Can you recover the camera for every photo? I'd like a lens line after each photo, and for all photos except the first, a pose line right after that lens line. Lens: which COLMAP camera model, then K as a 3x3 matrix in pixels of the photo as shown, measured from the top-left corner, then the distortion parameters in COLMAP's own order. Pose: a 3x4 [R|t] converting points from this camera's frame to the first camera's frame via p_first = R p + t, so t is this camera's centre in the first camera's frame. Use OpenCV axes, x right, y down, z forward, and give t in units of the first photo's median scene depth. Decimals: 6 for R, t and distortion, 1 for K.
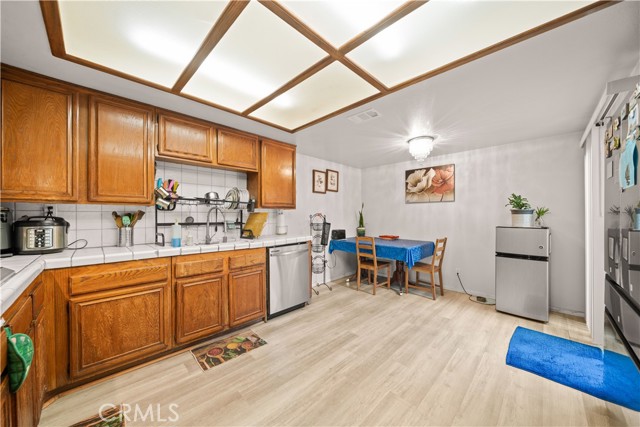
lens RADIAL K [[218.4, 0, 320.0], [0, 218.4, 213.5], [0, 0, 1]] dist [-0.001736, -0.000122]
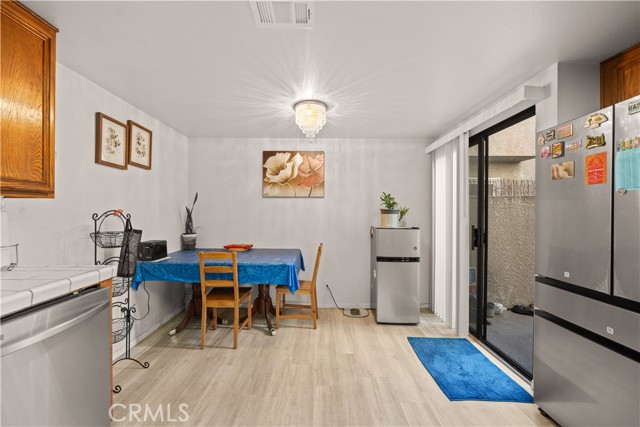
lens RADIAL K [[266.2, 0, 320.0], [0, 266.2, 213.5], [0, 0, 1]] dist [0.000724, -0.000069]
pose [[0.716995, 0.004889, 0.697061, -0.093681], [-0.011724, 0.999919, 0.005046, -0.001161], [-0.696980, -0.011790, 0.716994, 0.325006]]
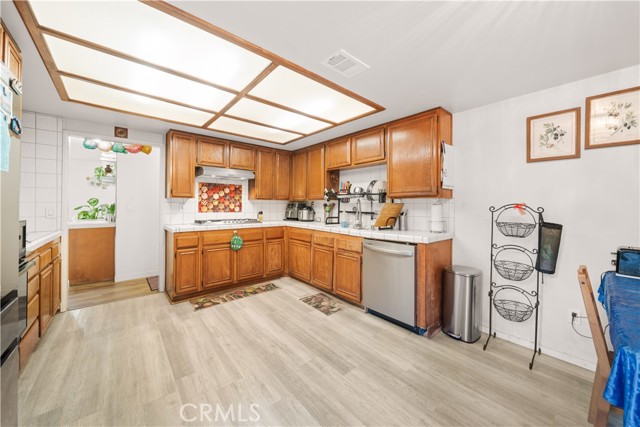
lens RADIAL K [[232.5, 0, 318.9], [0, 232.5, 203.3], [0, 0, 1]] dist [-0.000004, -0.000034]
pose [[-0.056375, -0.008959, -0.998369, 0.606746], [0.001435, 0.999958, -0.009054, 0.003152], [0.998409, -0.001943, -0.056360, 0.615858]]
